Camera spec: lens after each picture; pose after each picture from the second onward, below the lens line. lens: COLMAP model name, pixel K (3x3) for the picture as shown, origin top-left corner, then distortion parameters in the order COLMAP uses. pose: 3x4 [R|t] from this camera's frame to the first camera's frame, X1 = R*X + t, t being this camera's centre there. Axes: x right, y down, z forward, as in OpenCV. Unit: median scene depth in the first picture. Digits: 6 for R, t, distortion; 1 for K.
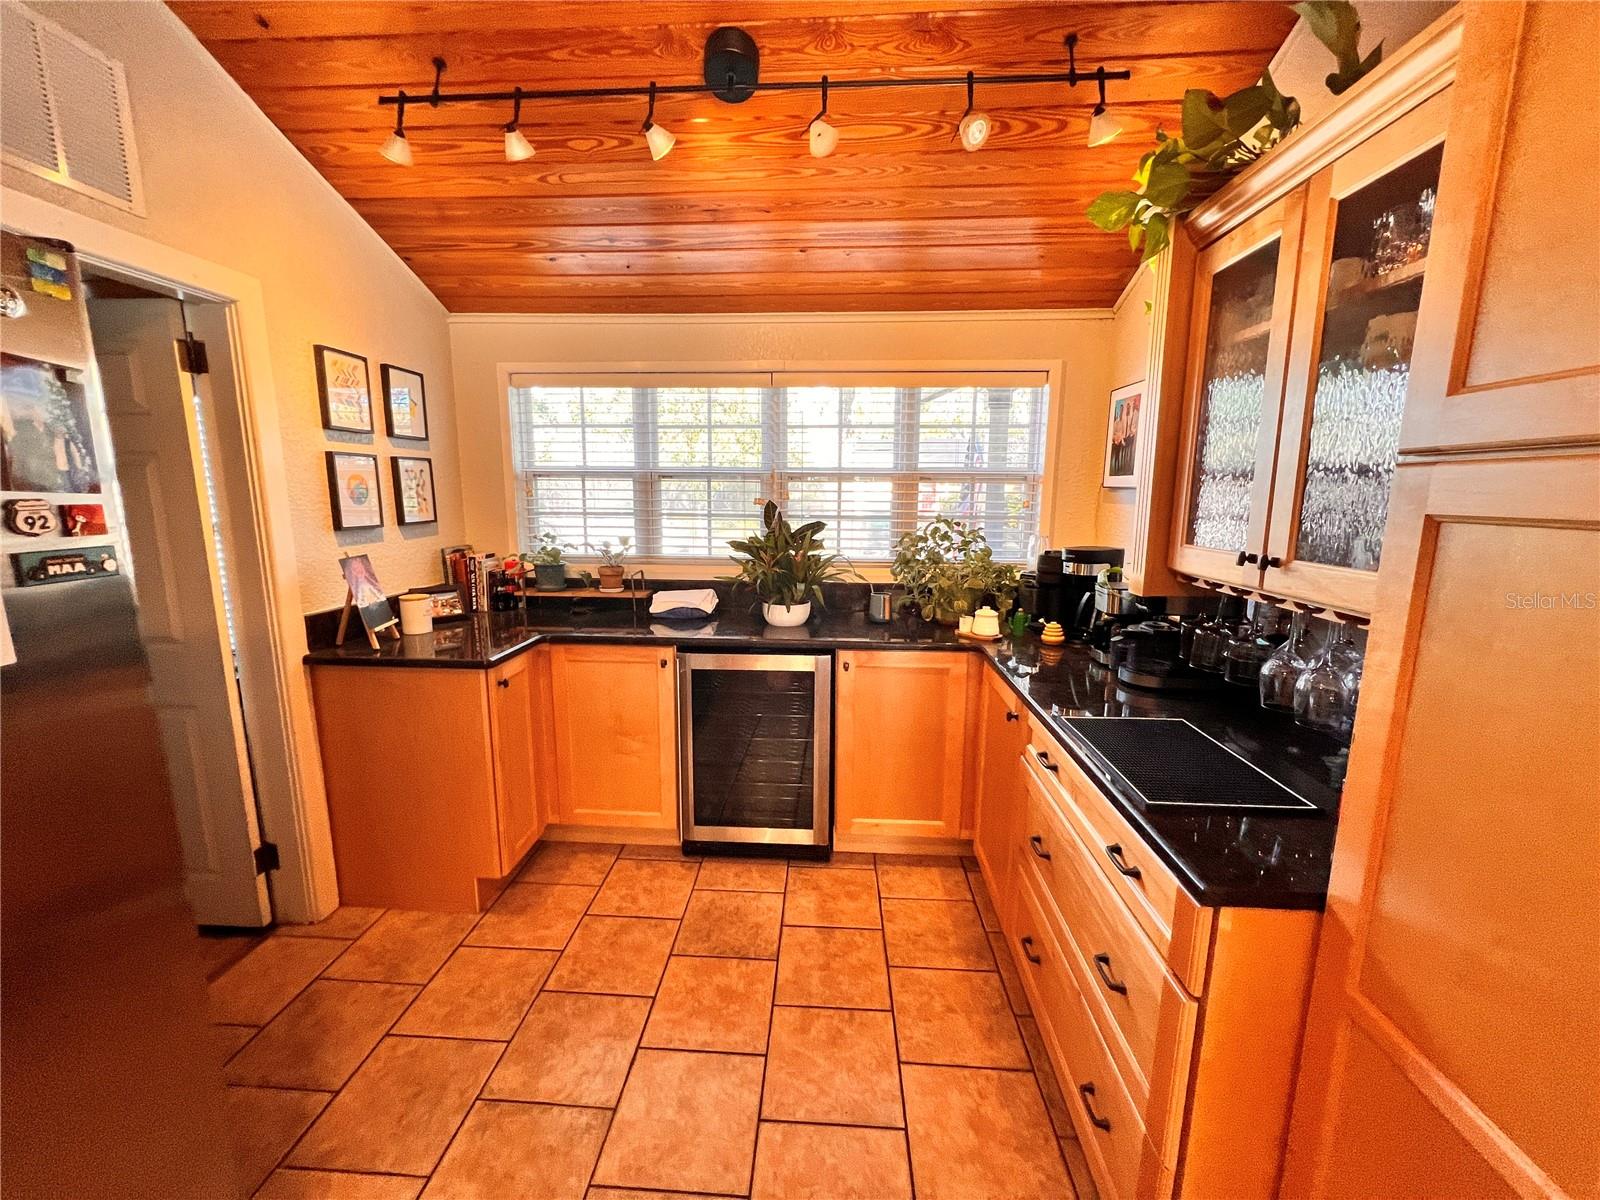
lens RADIAL K [[641.2, 0, 791.8], [0, 641.2, 601.5], [0, 0, 1]] dist [-0.002575, 0.001193]
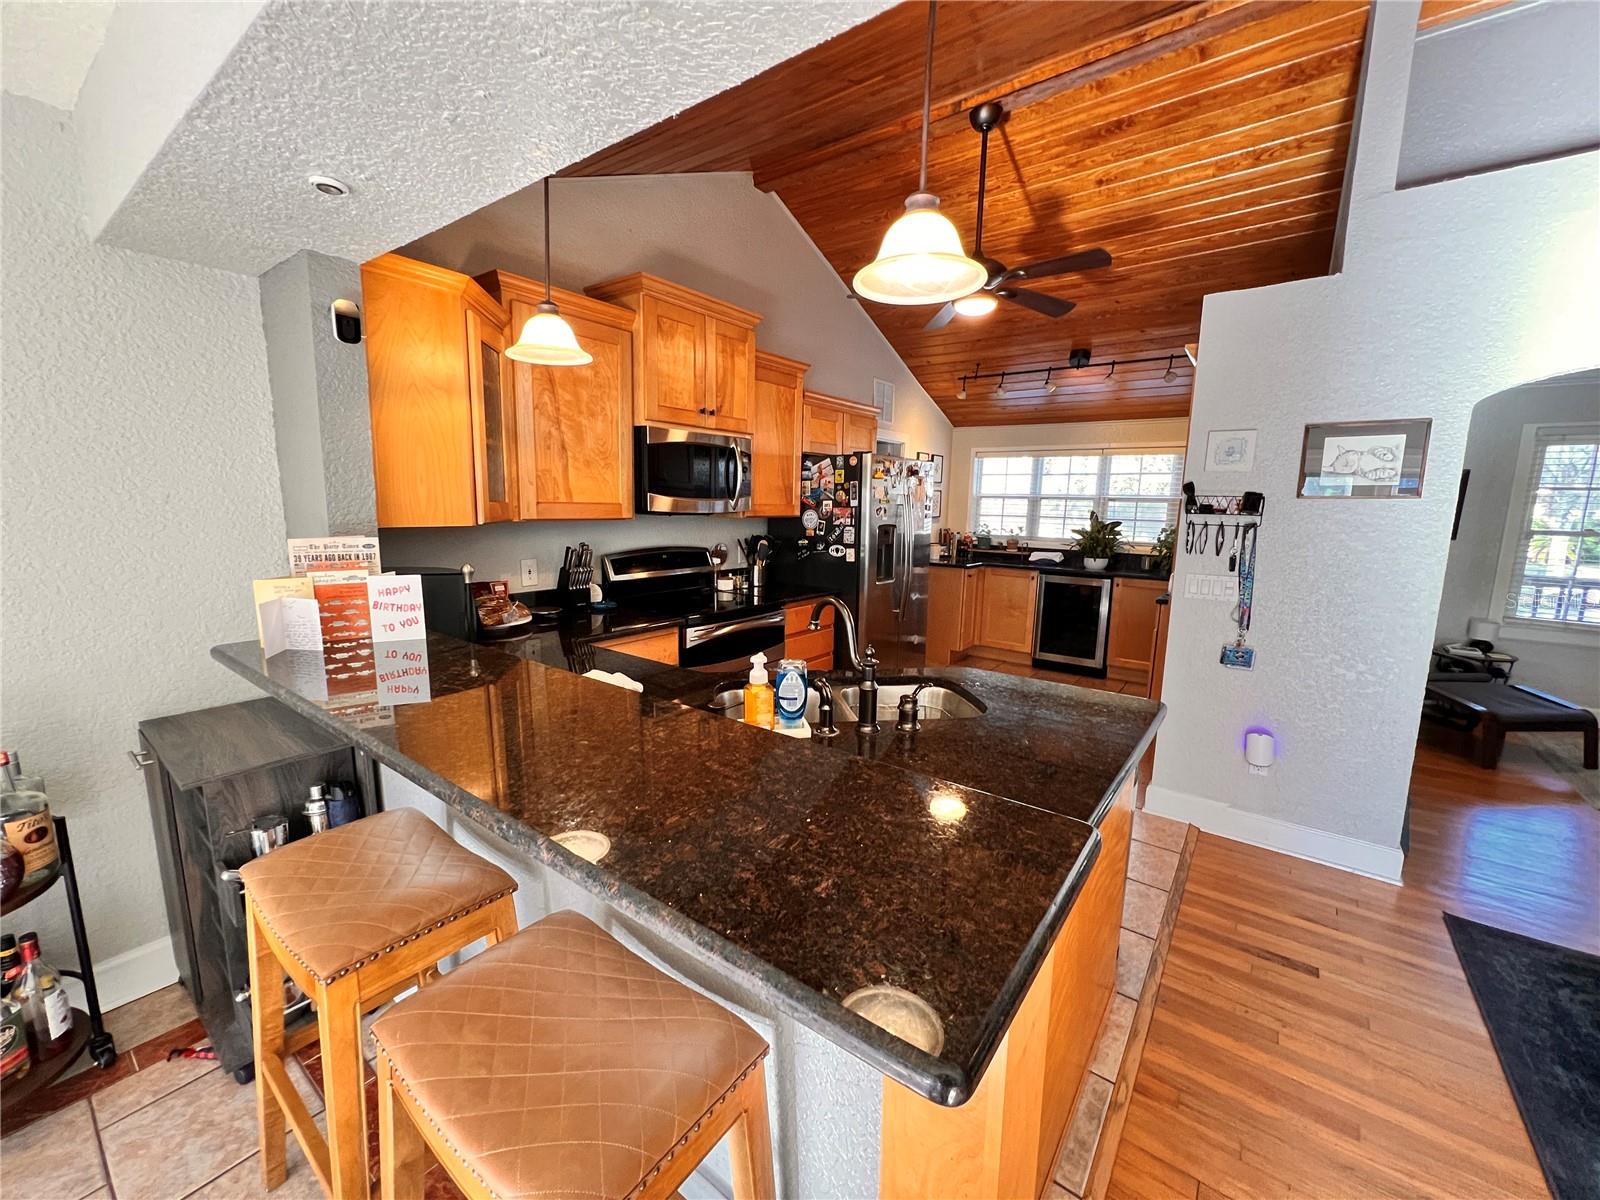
lens RADIAL K [[641.2, 0, 785.9], [0, 641.2, 595.9], [0, 0, 1]] dist [-0.002575, 0.001193]
pose [[0.831307, 0.094082, -0.547794, 0.291633], [-0.111414, 0.993773, 0.001601, 0.220597], [0.544533, 0.059701, 0.836612, -1.249179]]
